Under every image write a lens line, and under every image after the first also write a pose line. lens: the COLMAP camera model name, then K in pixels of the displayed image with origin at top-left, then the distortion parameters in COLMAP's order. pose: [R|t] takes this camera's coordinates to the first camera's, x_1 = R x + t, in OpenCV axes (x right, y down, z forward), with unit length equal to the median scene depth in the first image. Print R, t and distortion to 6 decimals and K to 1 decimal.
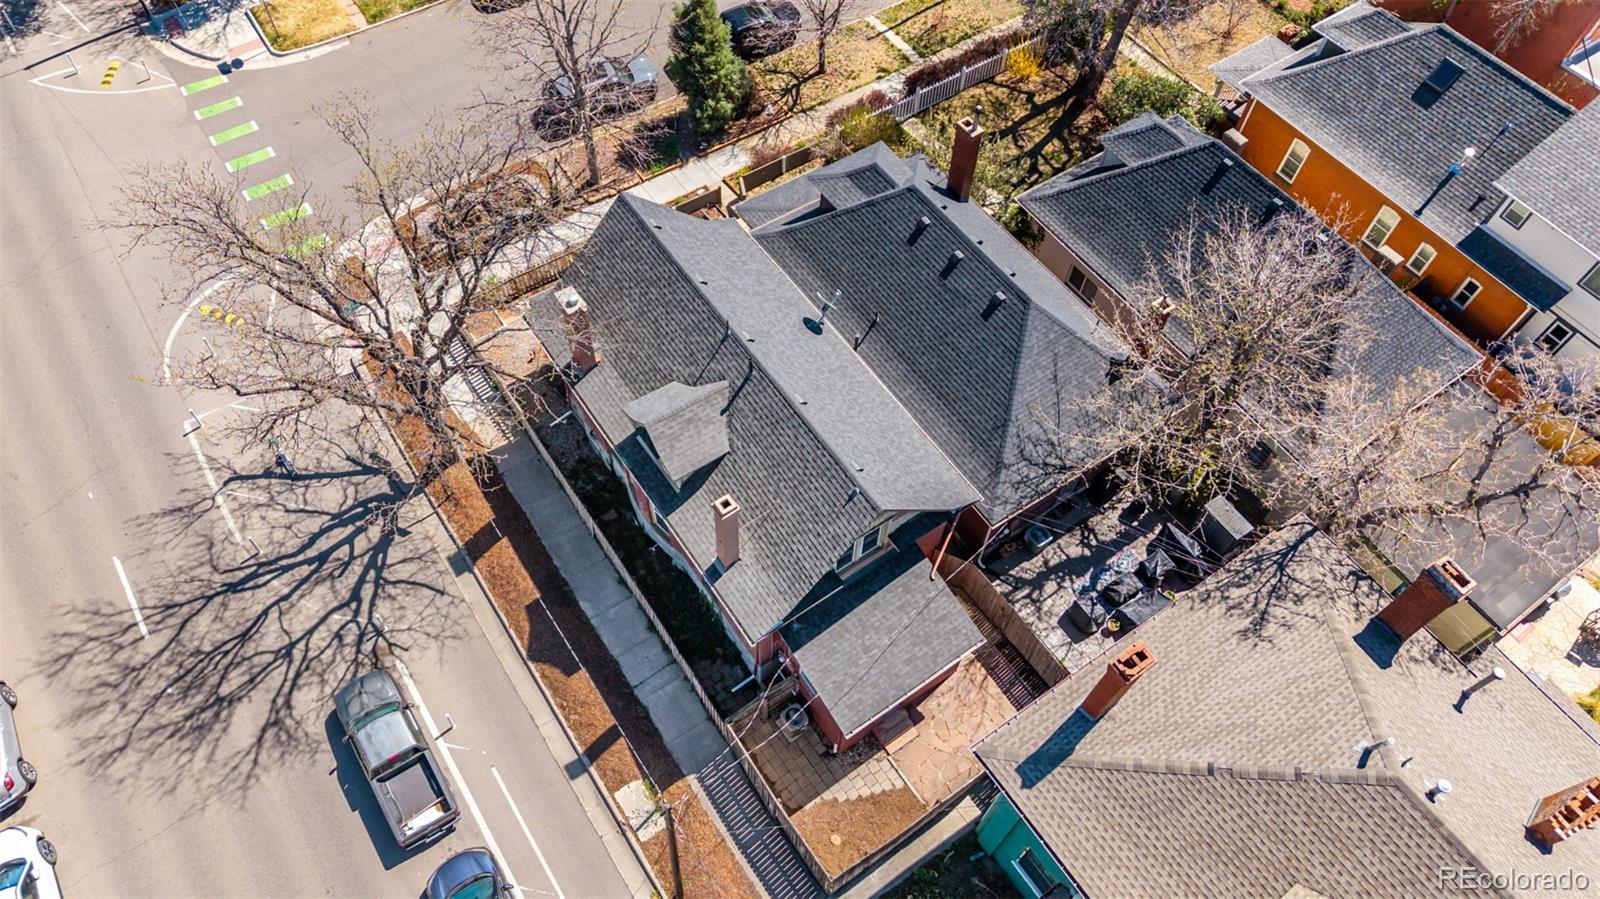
lens RADIAL K [[1071.7, 0, 809.4], [0, 1071.7, 444.6], [0, 0, 1]] dist [0.018462, -0.020391]
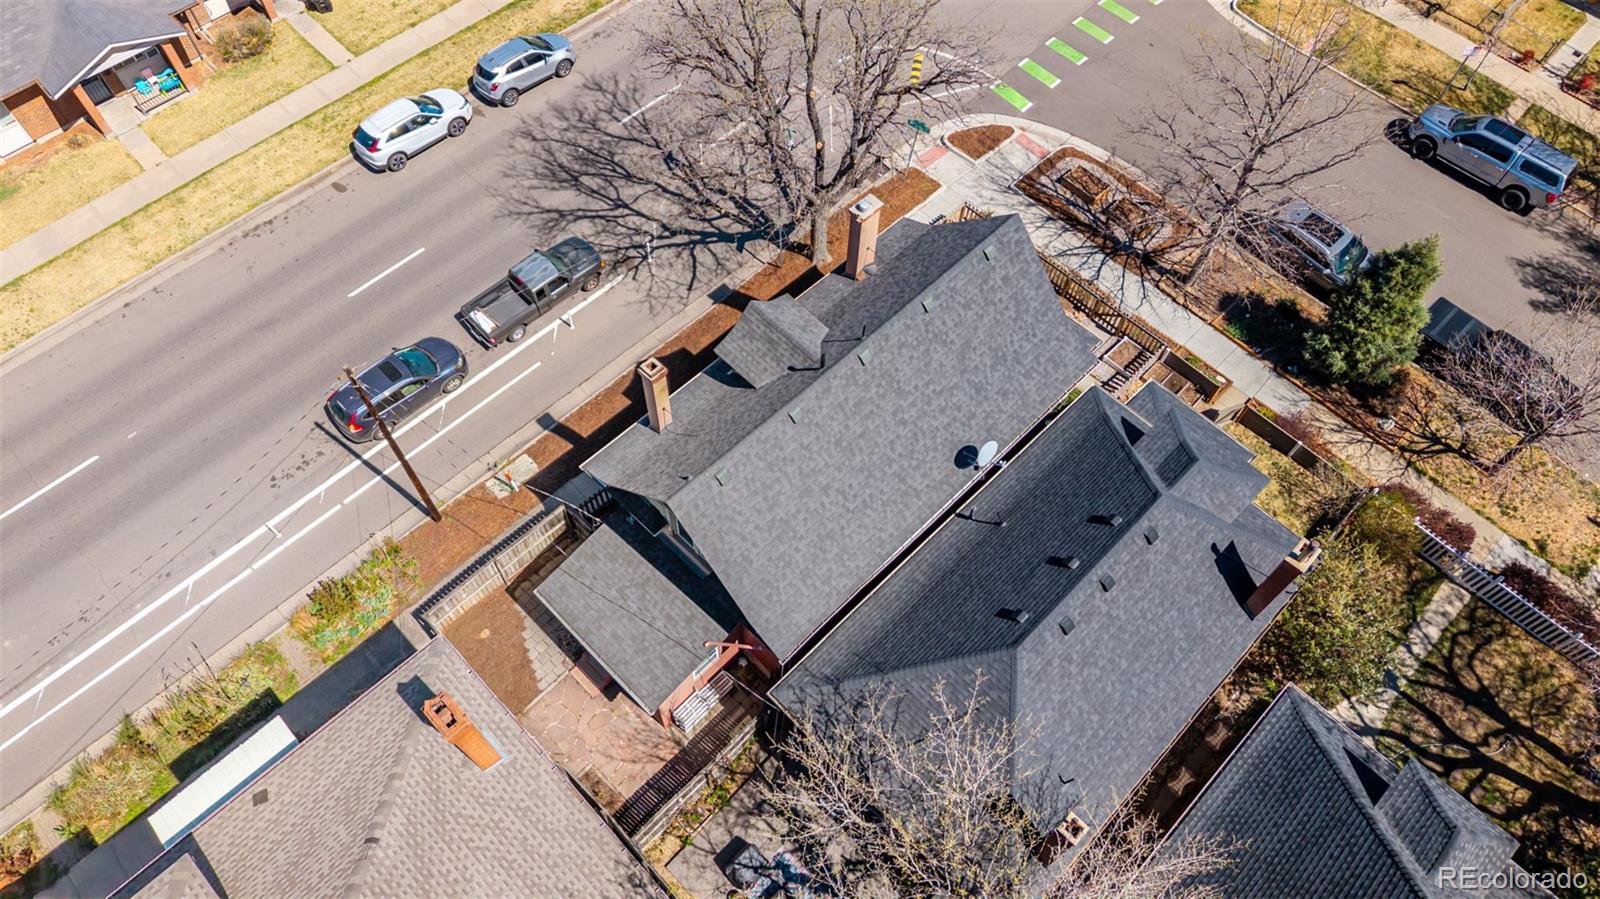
lens RADIAL K [[1071.7, 0, 804.9], [0, 1071.7, 445.3], [0, 0, 1]] dist [0.018462, -0.020391]
pose [[0.177745, 0.835349, -0.520191, 0.417614], [-0.838847, 0.405001, 0.363744, -0.314741], [0.514531, 0.371707, 0.772717, 0.234906]]
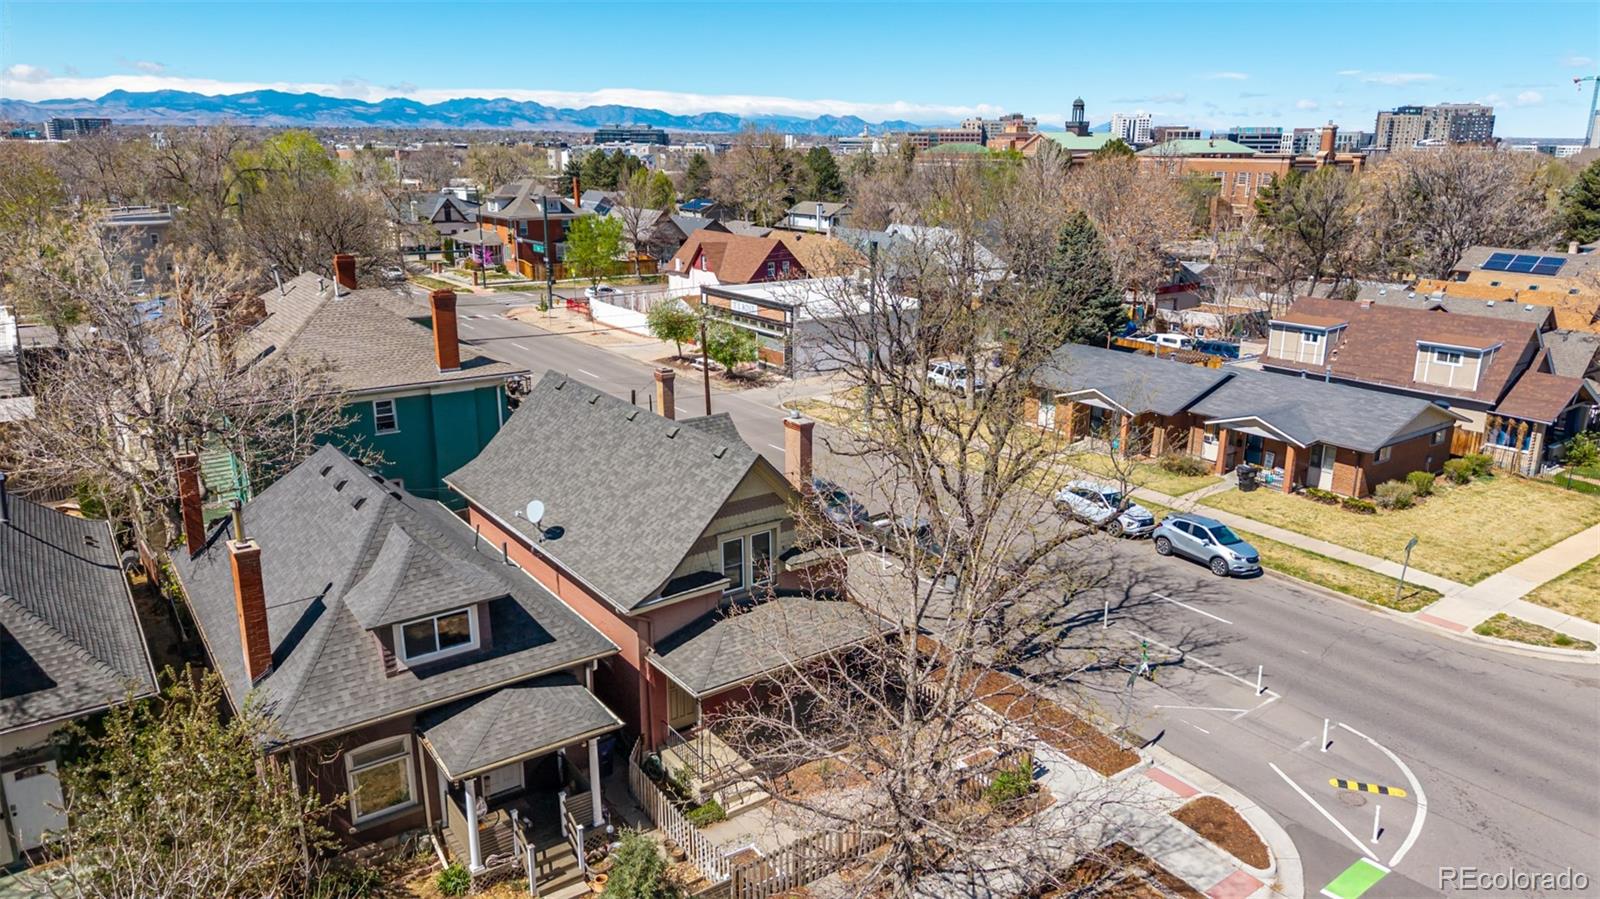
lens RADIAL K [[1071.7, 0, 803.6], [0, 1071.7, 446.8], [0, 0, 1]] dist [0.018462, -0.020391]
pose [[-0.998940, -0.033648, -0.031406, -0.170883], [-0.039901, 0.292907, 0.955308, -0.970768], [-0.022945, 0.955549, -0.293939, 1.153344]]
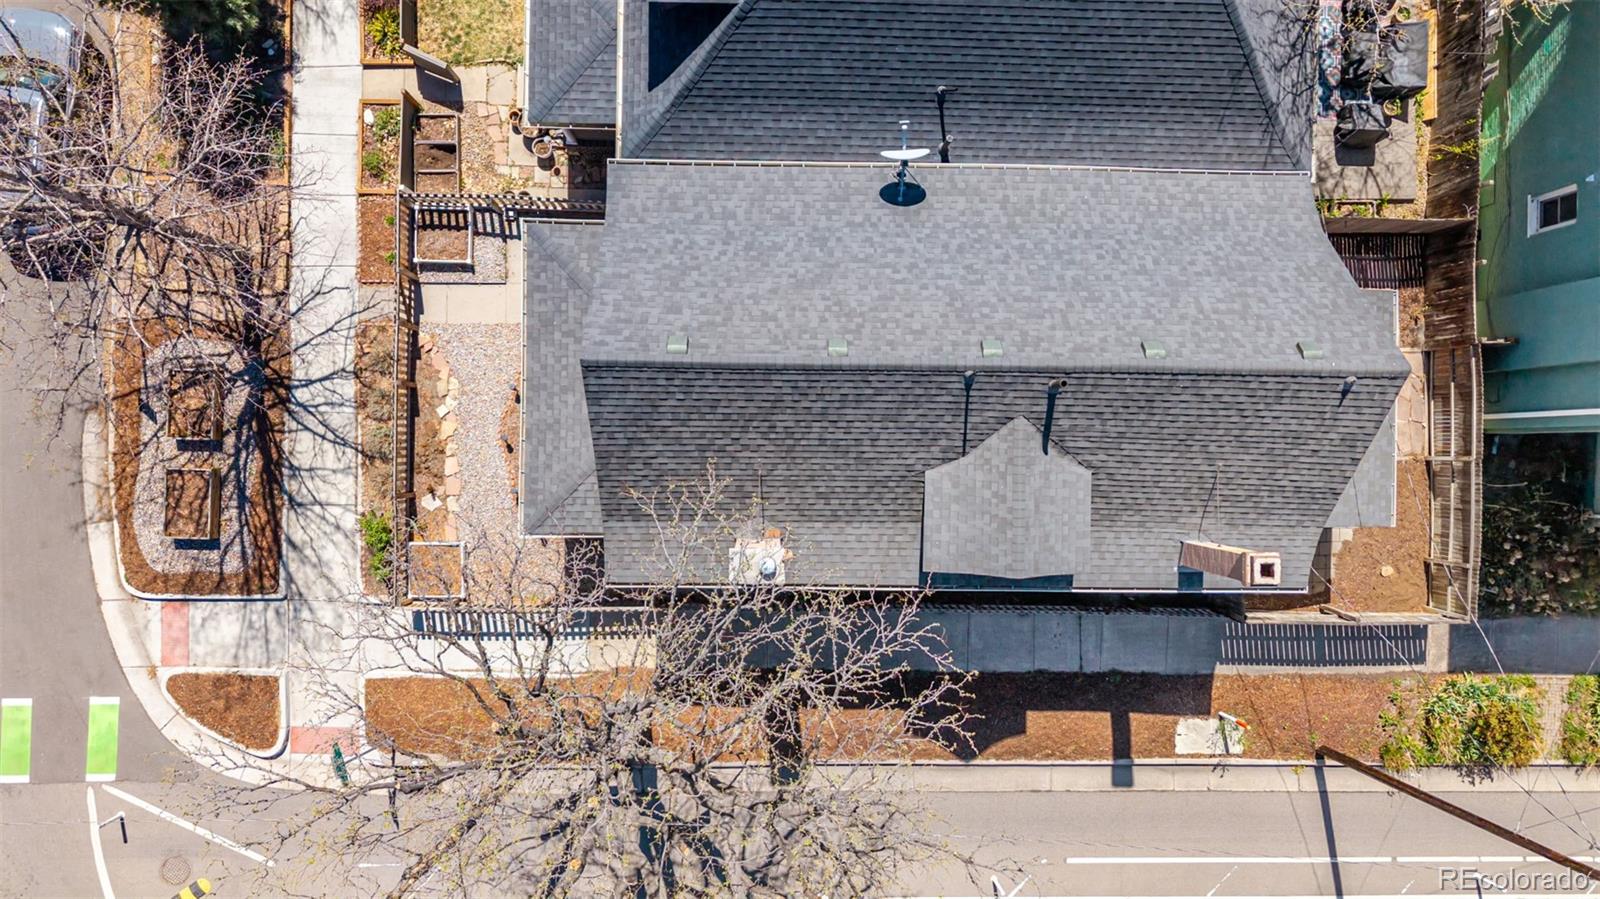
lens RADIAL K [[1071.7, 0, 814.0], [0, 1071.7, 443.6], [0, 0, 1]] dist [0.018462, -0.020391]
pose [[0.579675, -0.814790, -0.009715, -0.127488], [0.676156, 0.474323, 0.563765, -0.399021], [-0.454742, -0.333369, 0.825878, 0.472083]]
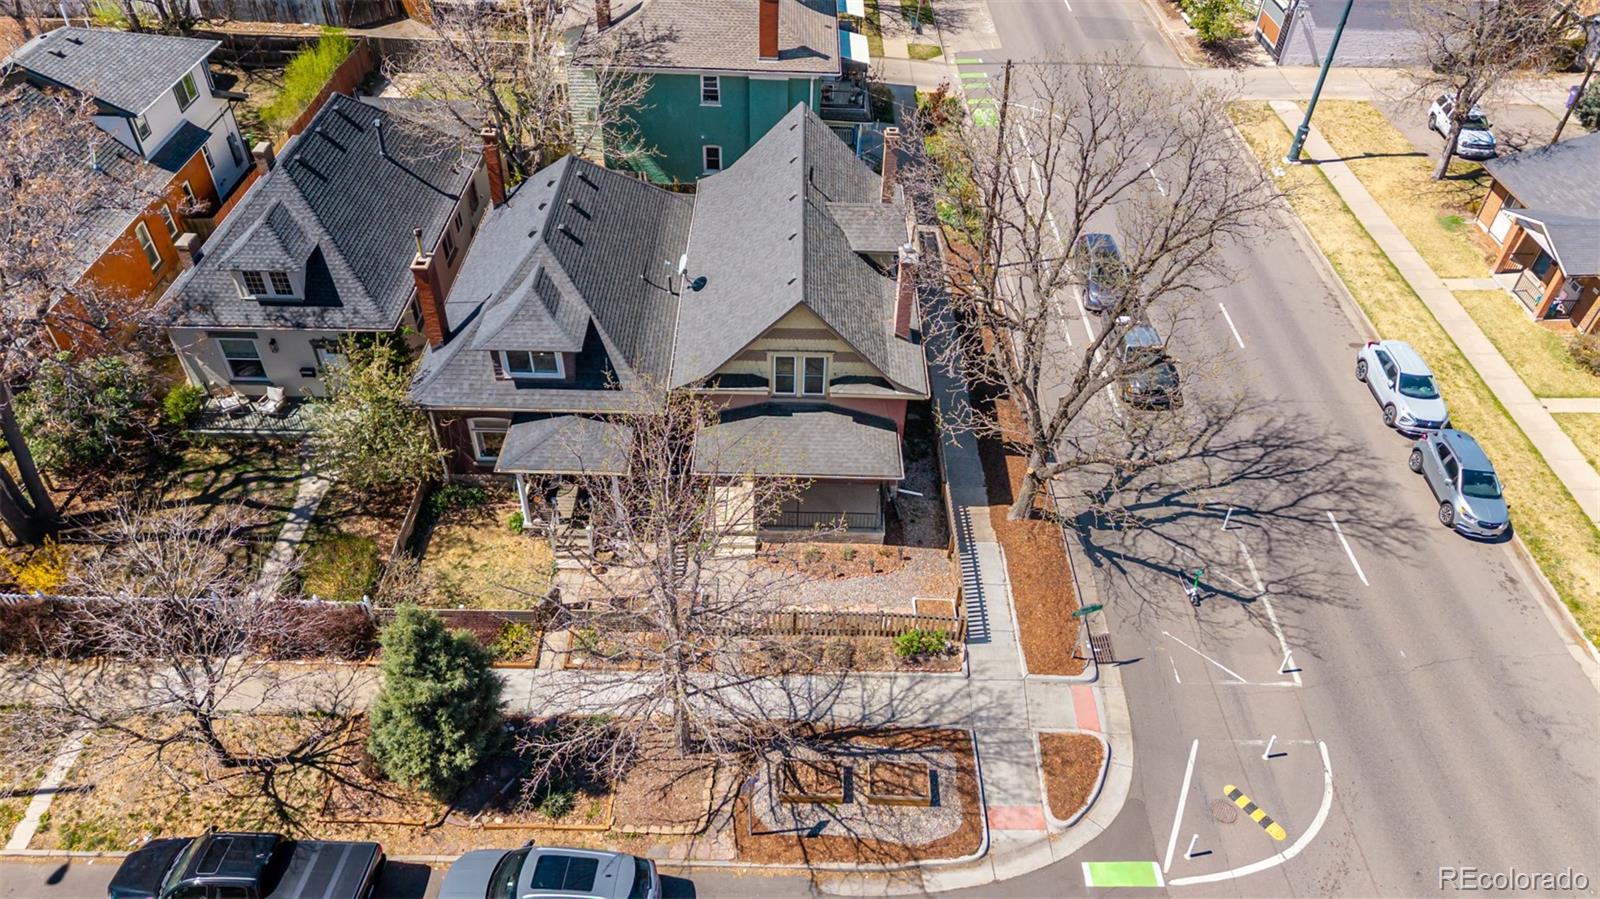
lens RADIAL K [[1071.7, 0, 802.9], [0, 1071.7, 443.9], [0, 0, 1]] dist [0.018462, -0.020391]
pose [[-0.818683, -0.420198, 0.391397, -0.551774], [0.450958, -0.048469, 0.891228, -0.996292], [-0.355521, 0.906137, 0.229172, 0.836646]]
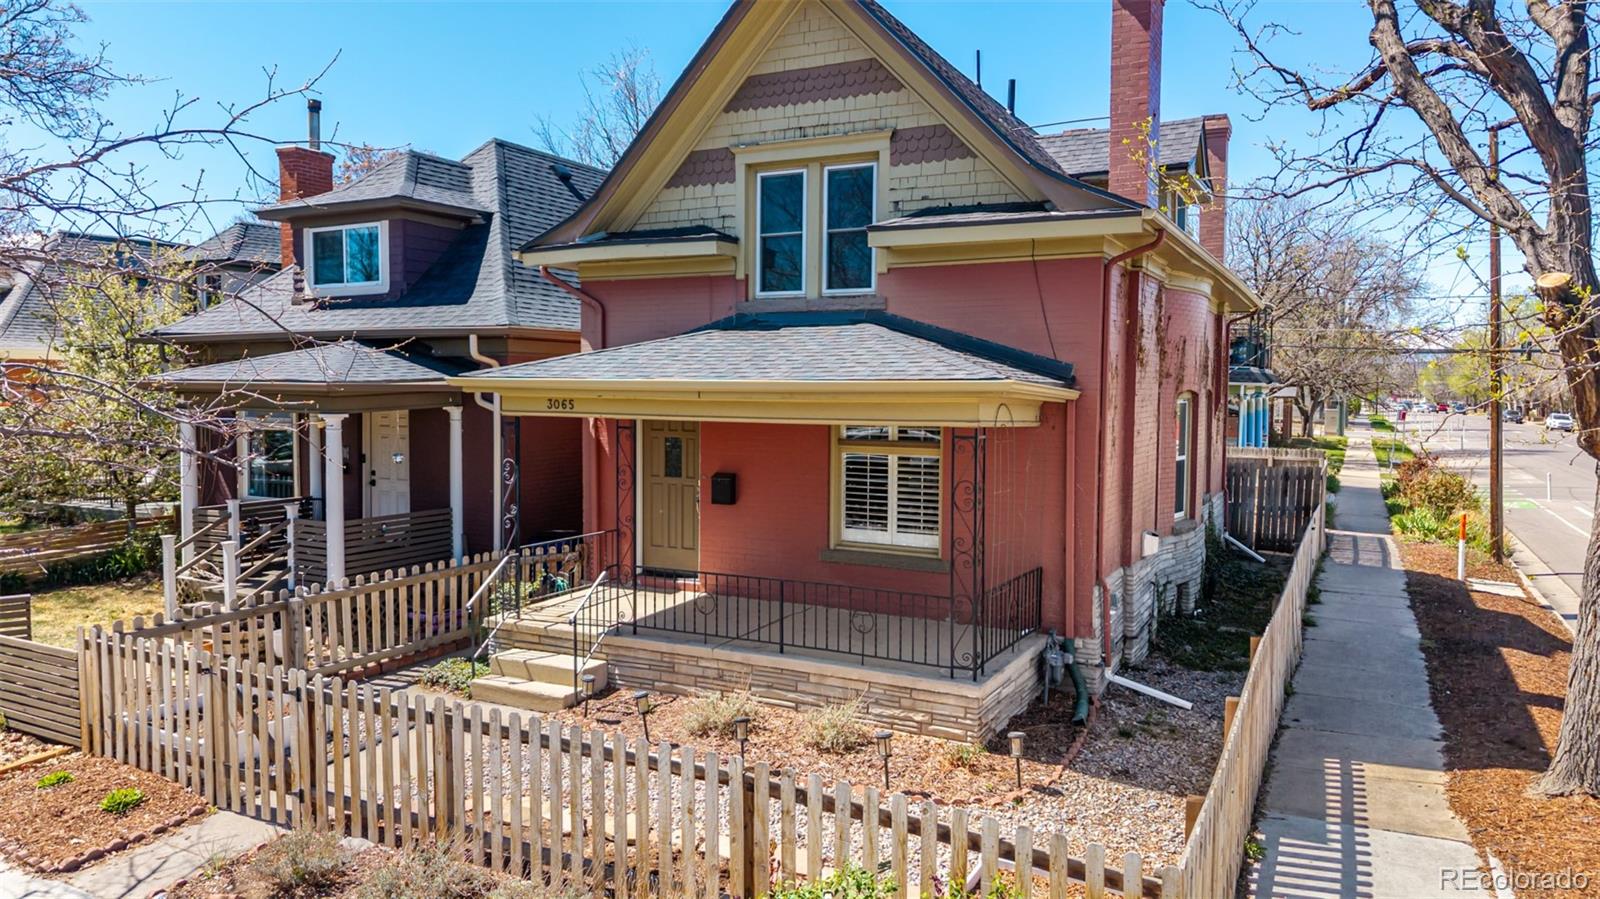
lens RADIAL K [[1071.7, 0, 794.7], [0, 1071.7, 444.4], [0, 0, 1]] dist [0.018462, -0.020391]
pose [[-0.464913, -0.092492, 0.880512, -0.477956], [0.733549, 0.516632, 0.441585, -0.285939], [-0.495744, 0.851197, -0.172342, 1.124382]]
